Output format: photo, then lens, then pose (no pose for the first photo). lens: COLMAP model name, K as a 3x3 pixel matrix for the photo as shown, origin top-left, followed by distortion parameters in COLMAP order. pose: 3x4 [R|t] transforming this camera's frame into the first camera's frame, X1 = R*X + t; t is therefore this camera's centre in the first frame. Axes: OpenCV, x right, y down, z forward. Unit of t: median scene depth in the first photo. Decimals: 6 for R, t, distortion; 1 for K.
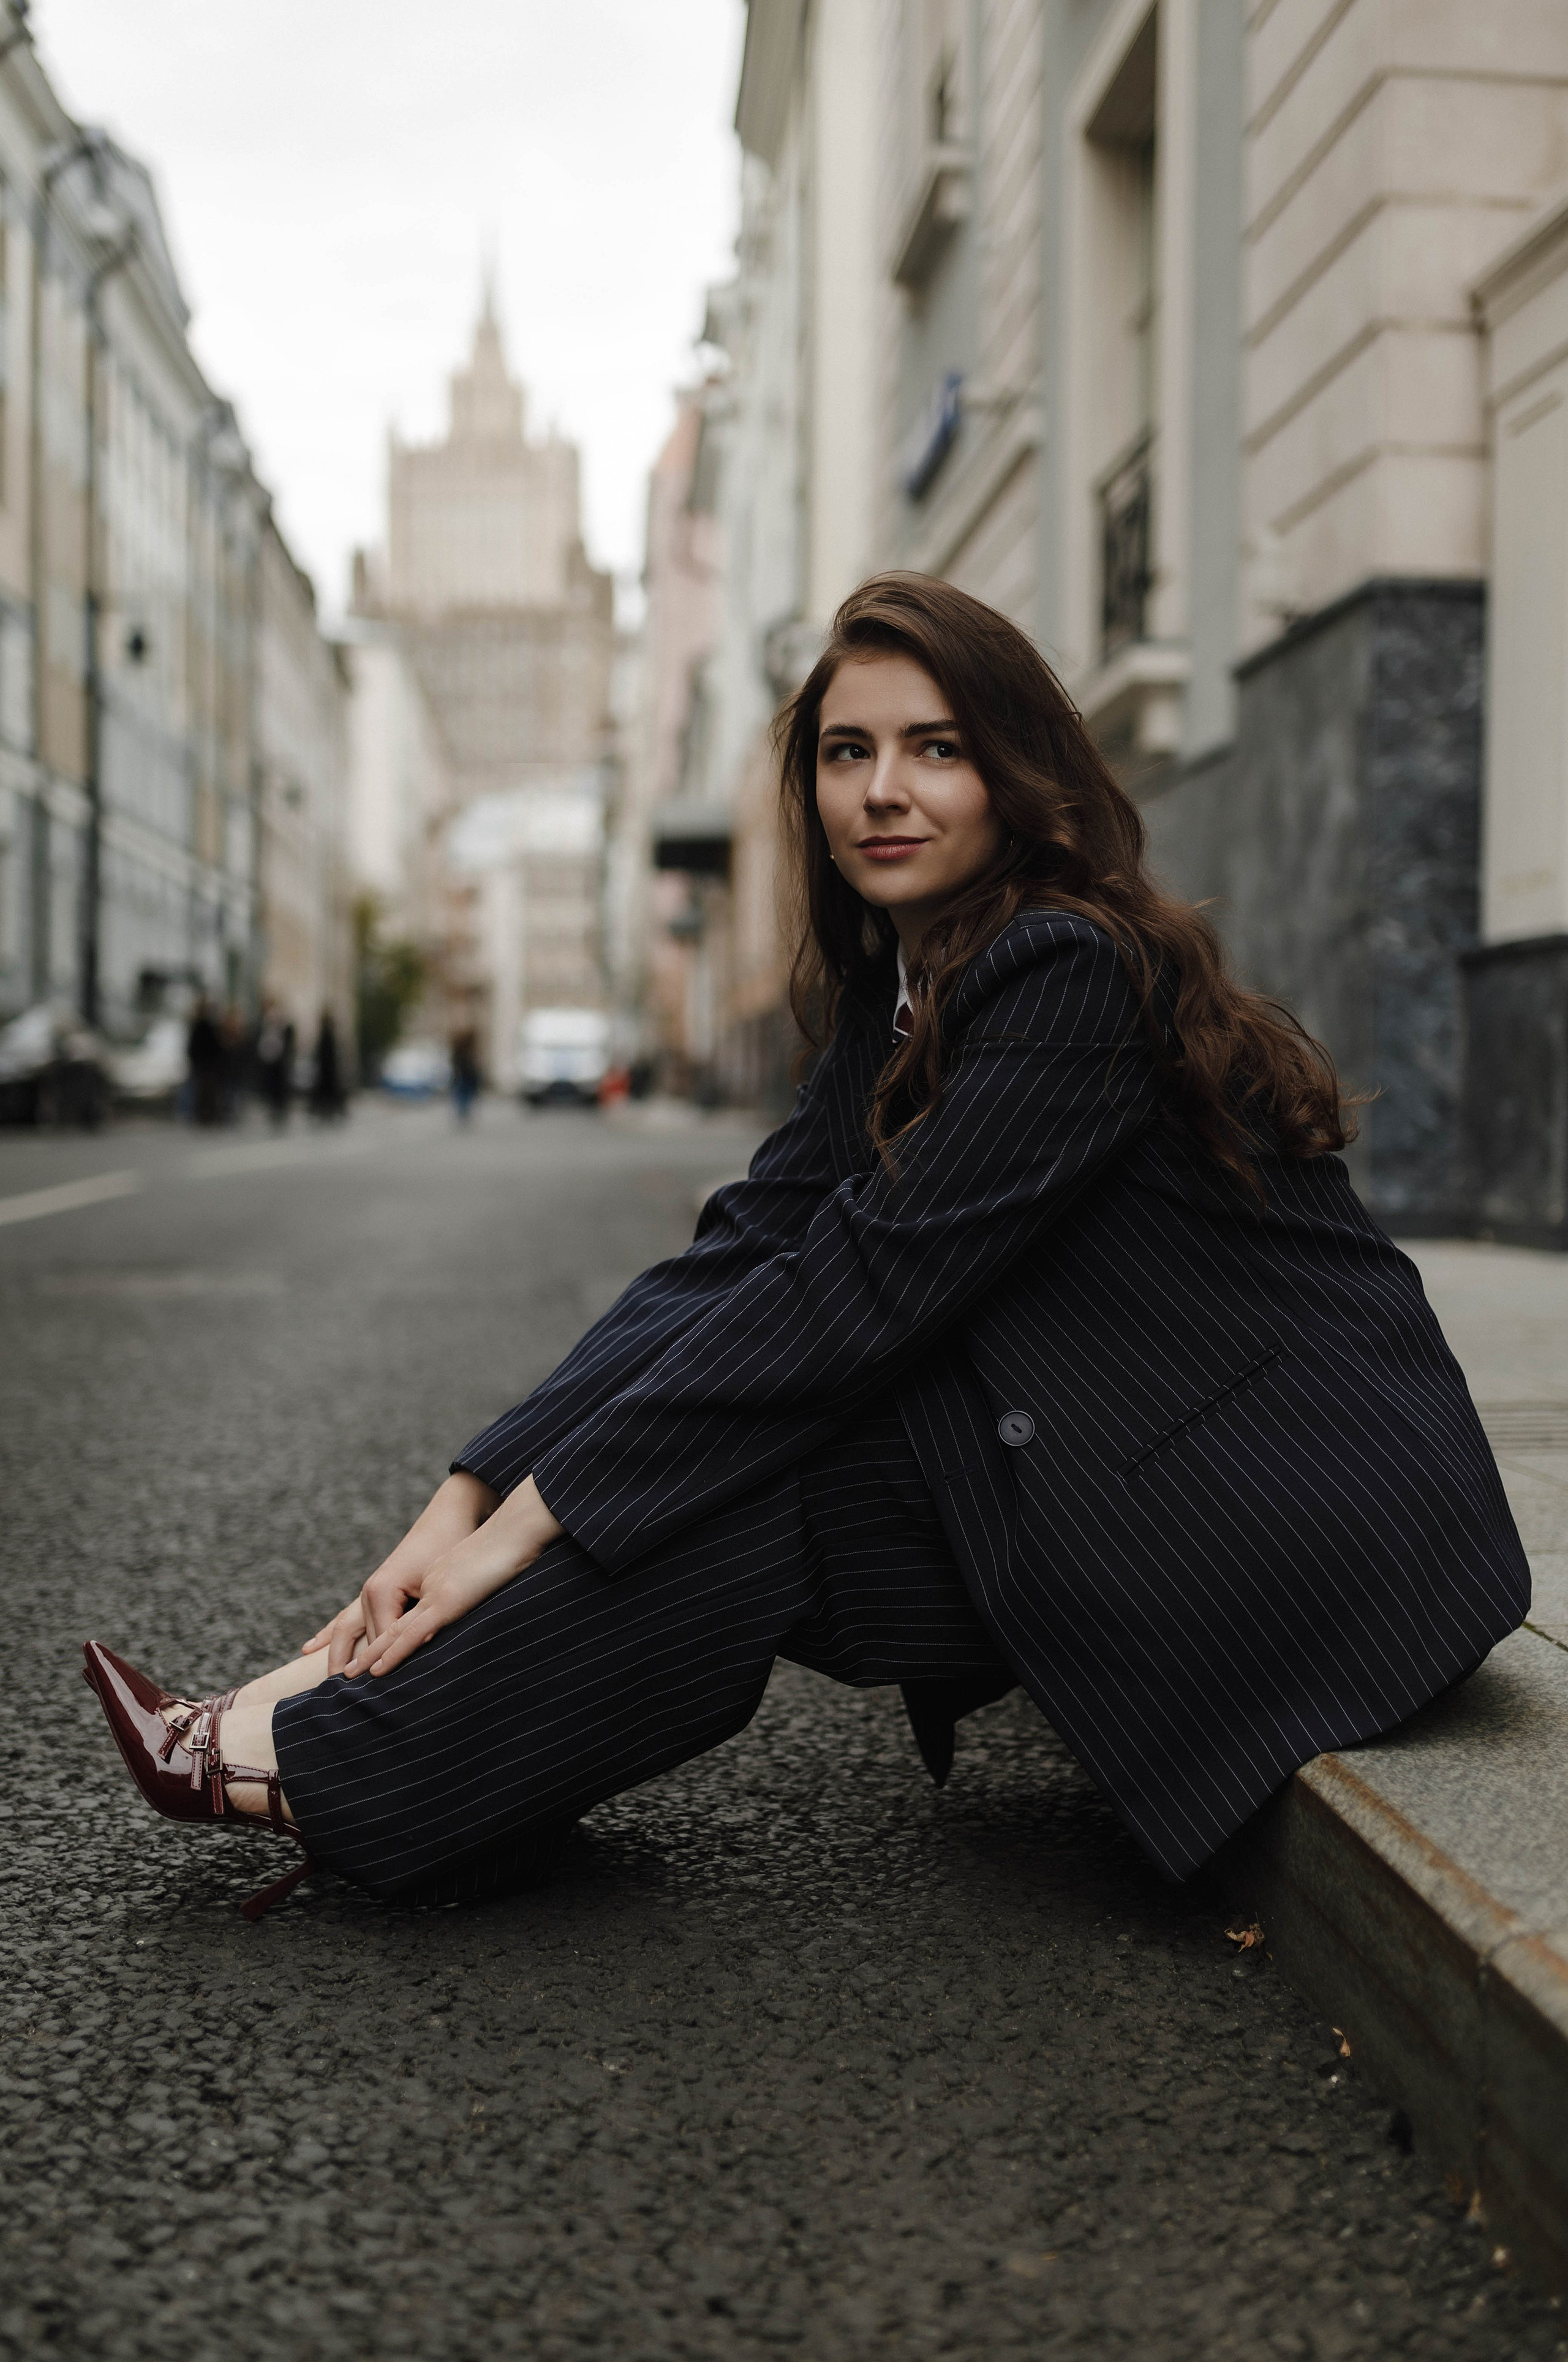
lens RADIAL K [[2384.7, 0, 784.0], [0, 2384.7, 1181.0], [0, 0, 1]] dist [-0.001710, -0.012965]
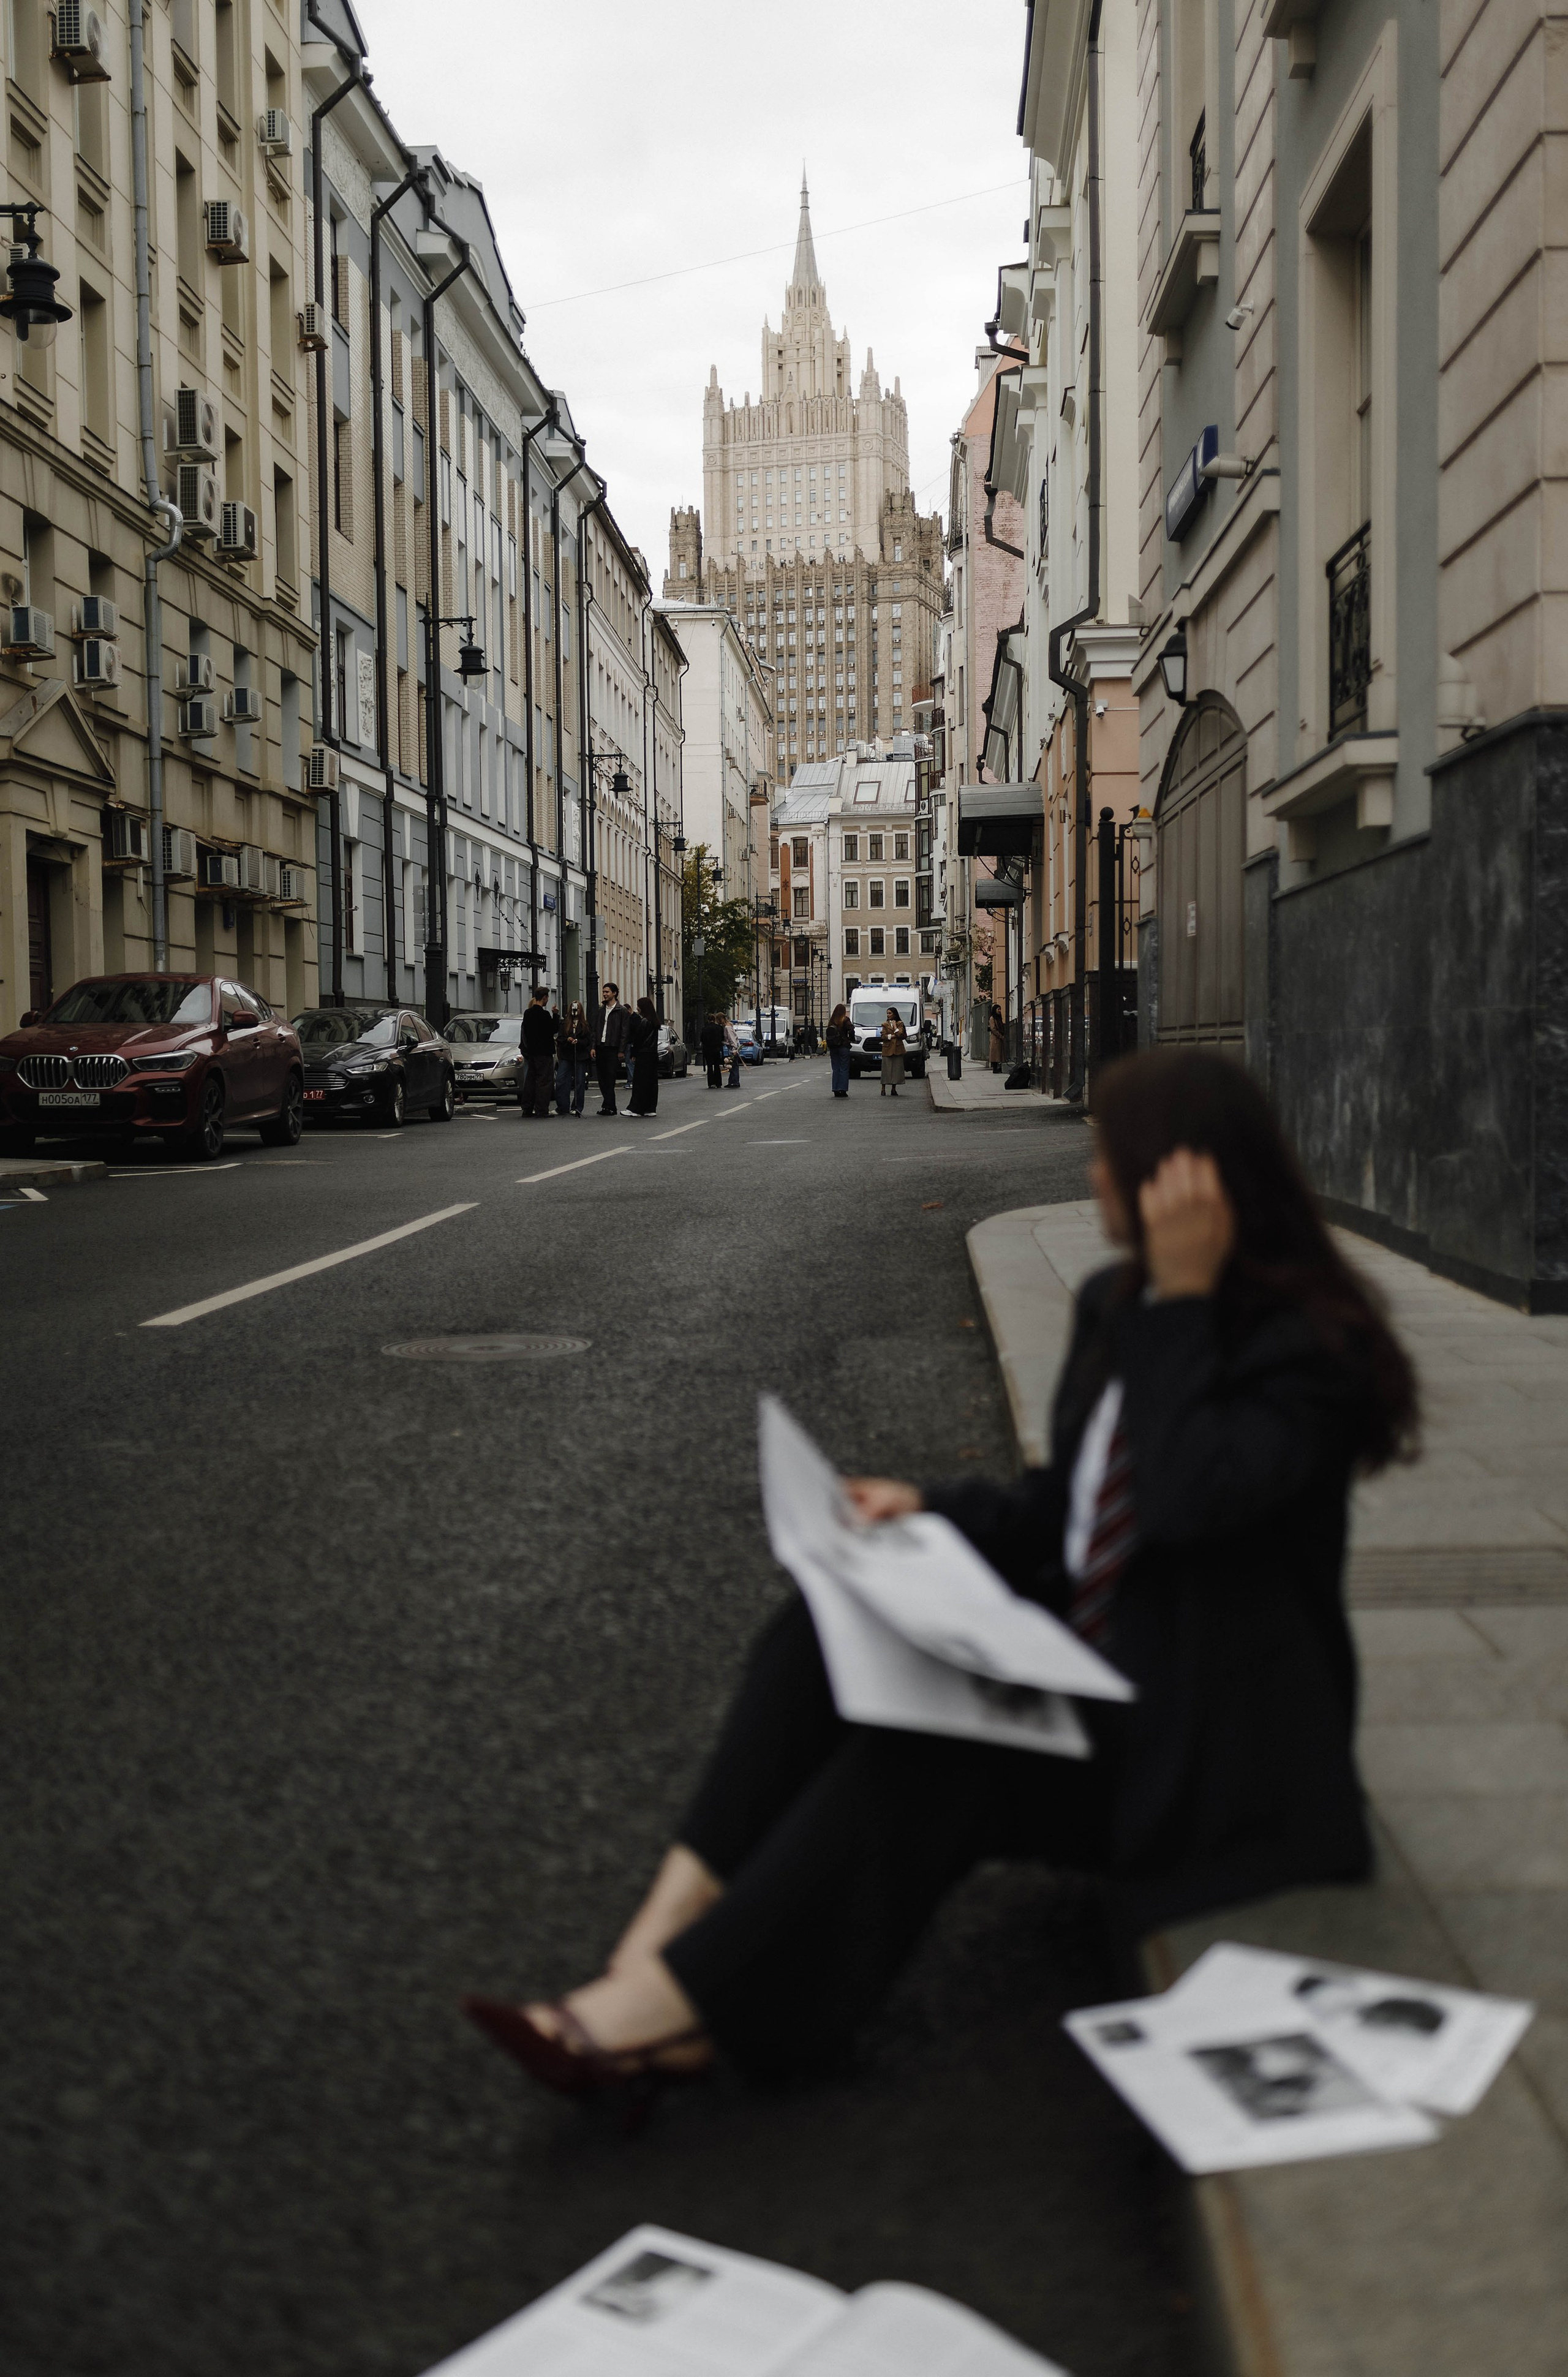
lens RADIAL K [[2355.4, 0, 784.0], [0, 2355.4, 1188.5], [0, 0, 1]] dist [-0.009774, -0.012200]
pose [[0.990061, -0.015138, -0.139822, 0.028232], [0.018888, 0.999496, 0.025532, -0.036540], [0.139365, -0.027920, 0.989847, -0.072188]]
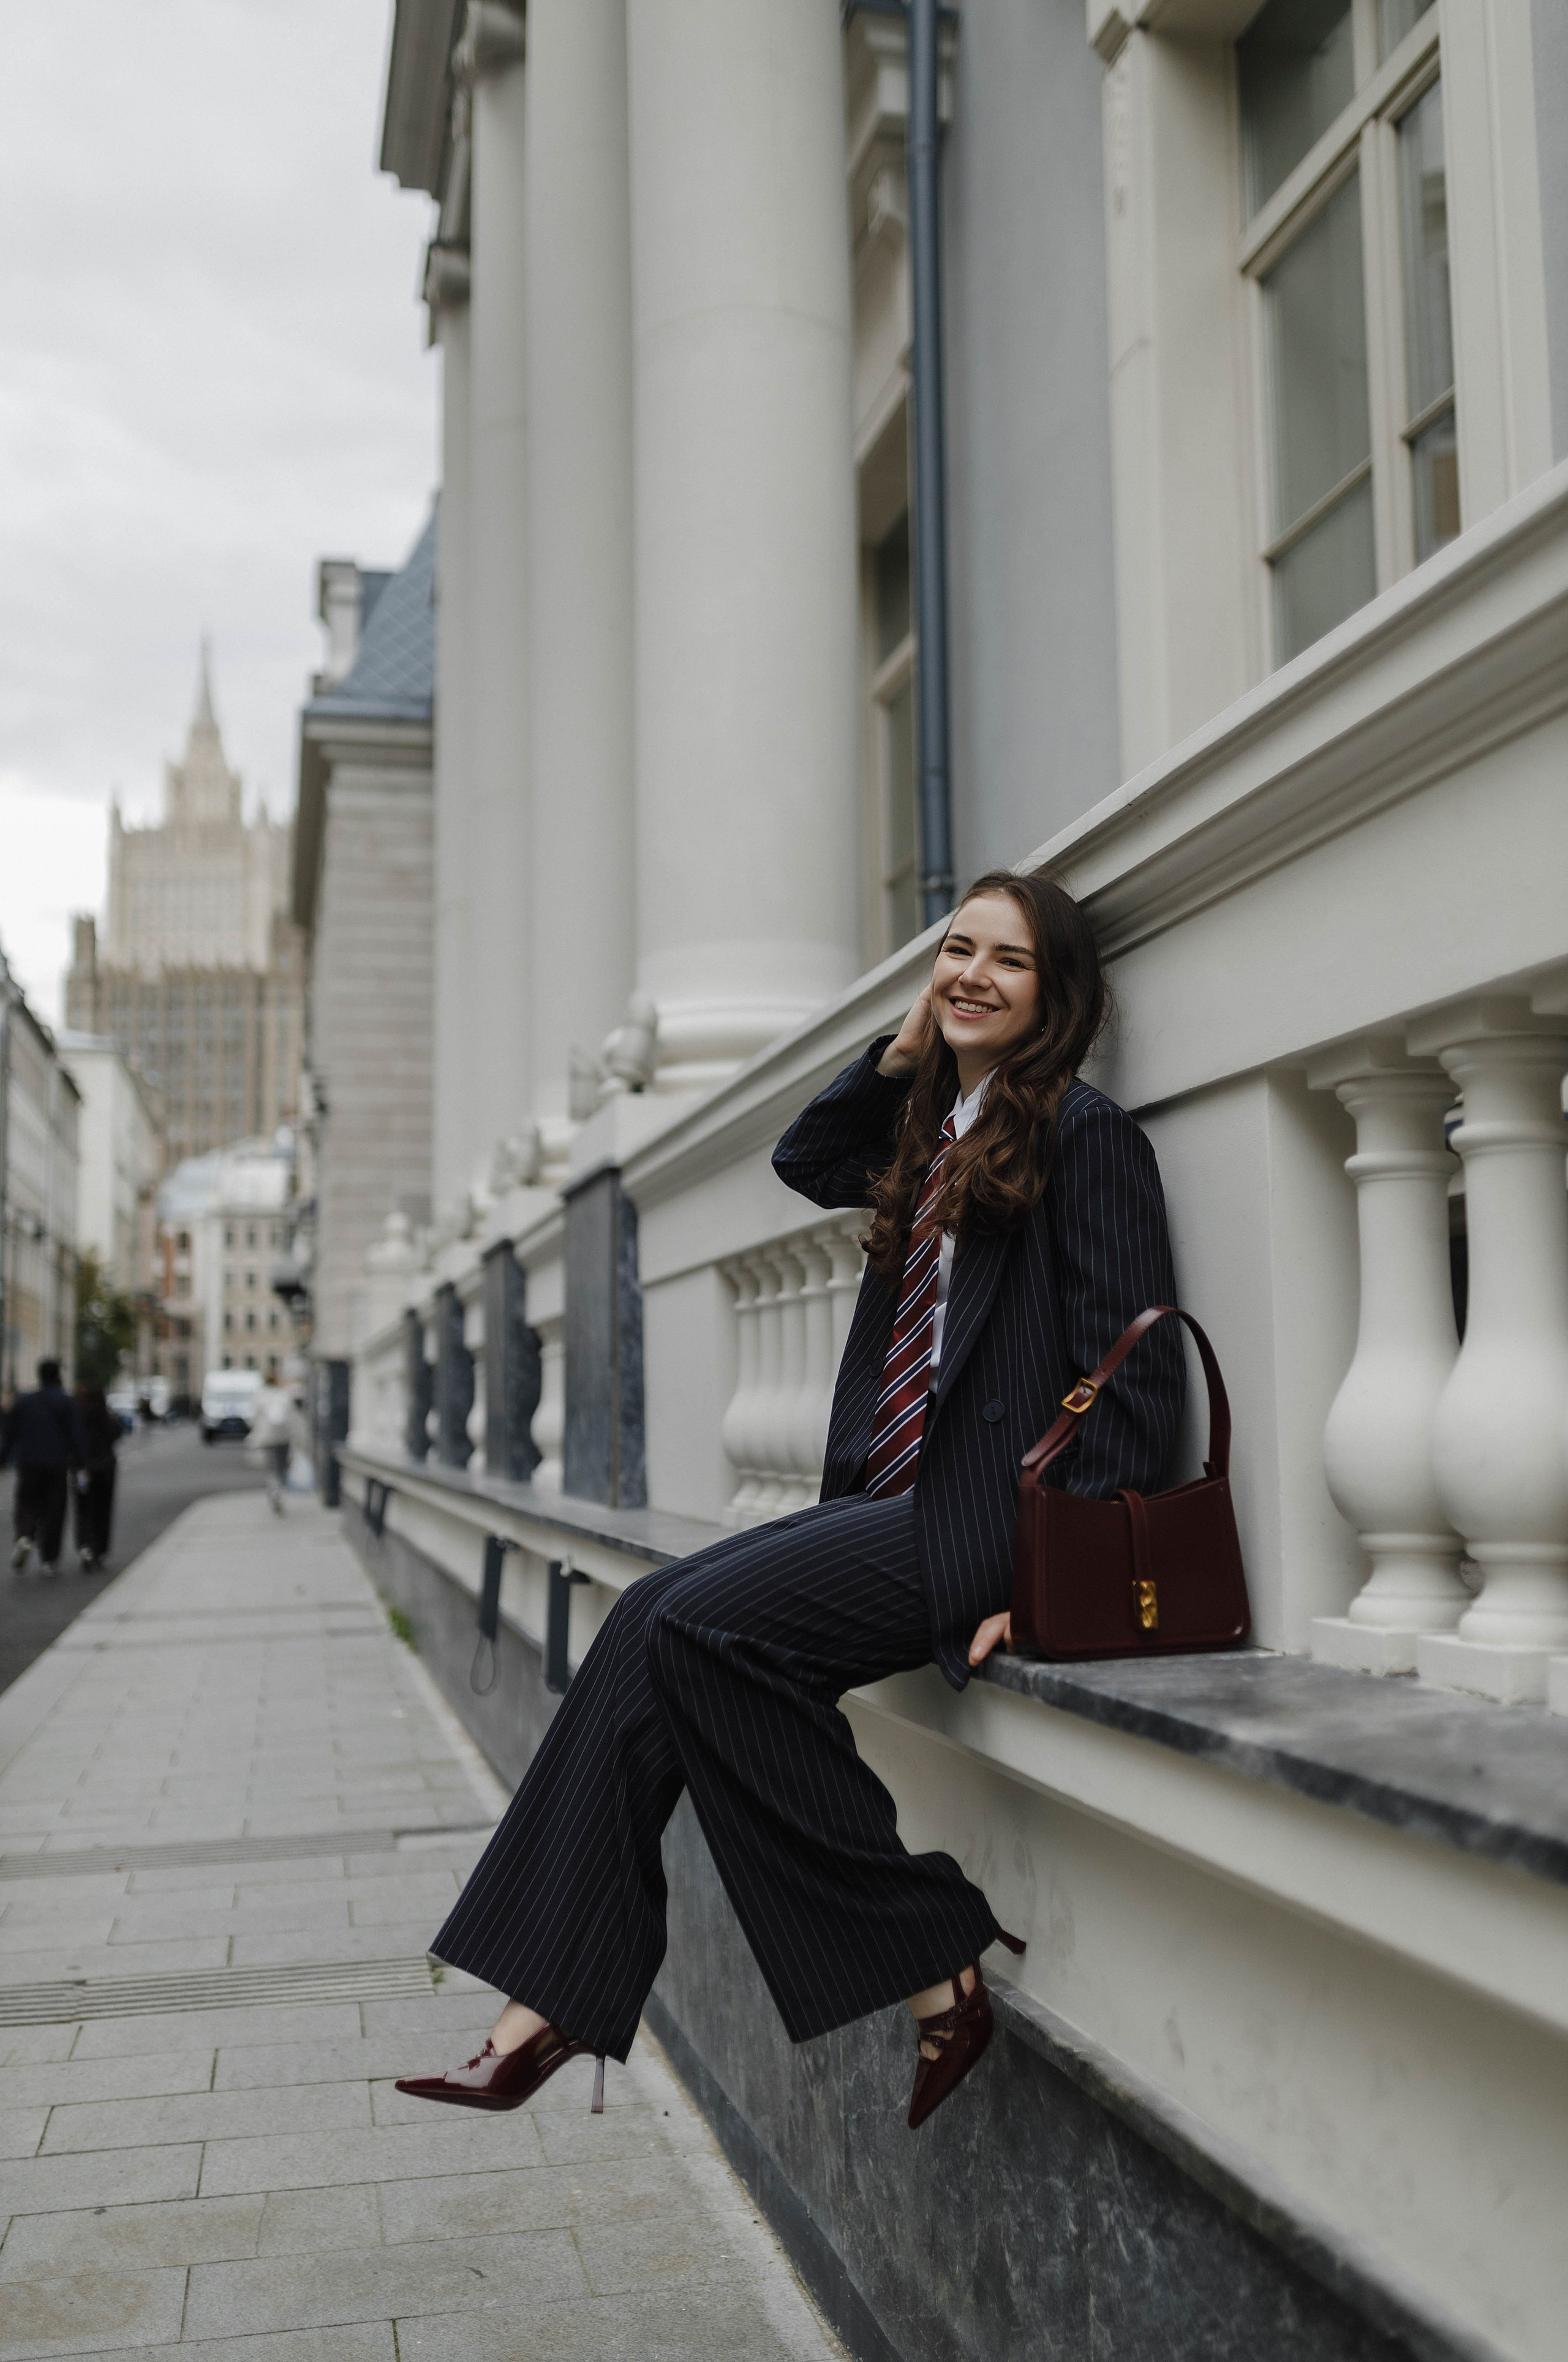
lens RADIAL K [[2282.4, 0, 776.4], [0, 2282.4, 1217.4], [0, 0, 1]] dist [0.000720, 0.000156]
pose [[0.992580, -0.007308, 0.121371, 0.289050], [0.021121, 0.993381, -0.112910, -0.022918], [-0.119743, 0.114635, 0.986165, -1.734320]]
